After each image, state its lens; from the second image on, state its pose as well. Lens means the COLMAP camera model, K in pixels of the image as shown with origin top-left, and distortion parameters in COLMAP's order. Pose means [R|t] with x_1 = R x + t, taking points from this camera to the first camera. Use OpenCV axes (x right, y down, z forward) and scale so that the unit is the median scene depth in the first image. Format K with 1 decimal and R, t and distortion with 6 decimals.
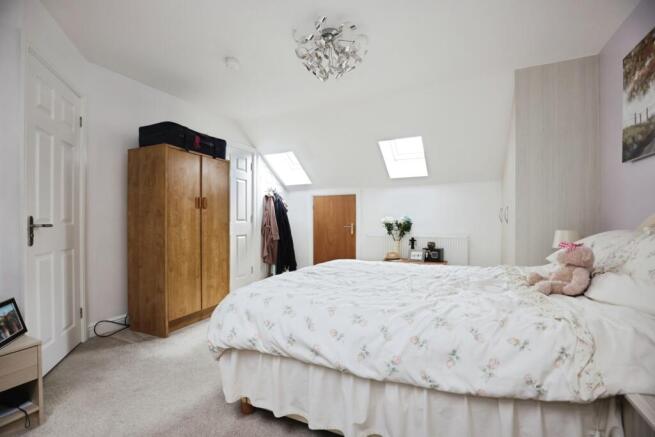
lens RADIAL K [[301.3, 0, 327.5], [0, 301.3, 218.5], [0, 0, 1]] dist [-0.032636, 0.000133]
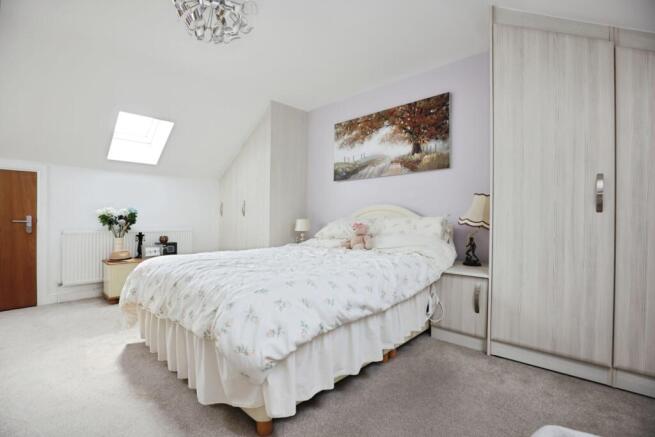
lens RADIAL K [[301.3, 0, 327.5], [0, 301.3, 218.5], [0, 0, 1]] dist [-0.032636, 0.000133]
pose [[0.307333, 0.004459, 0.951592, -0.553073], [-0.007140, 0.999972, -0.002380, 0.032194], [-0.951575, -0.006063, 0.307356, 0.323404]]
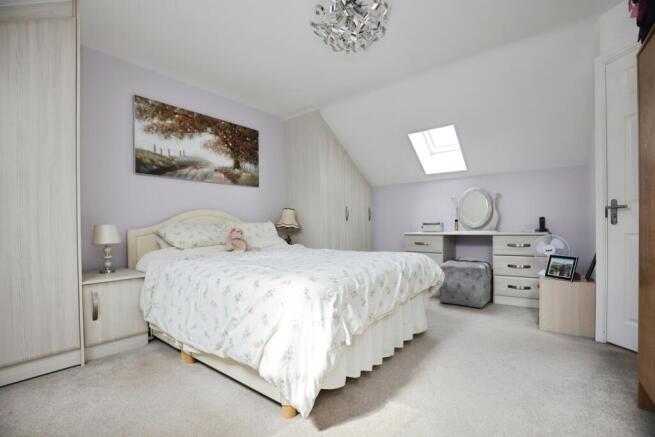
lens RADIAL K [[303.5, 0, 326.6], [0, 303.5, 227.8], [0, 0, 1]] dist [-0.039087, -0.000181]
pose [[-0.973988, 0.004820, 0.226548, -0.095155], [0.005643, 0.999980, 0.002983, 0.041325], [-0.226529, 0.004184, -0.973995, 1.498262]]
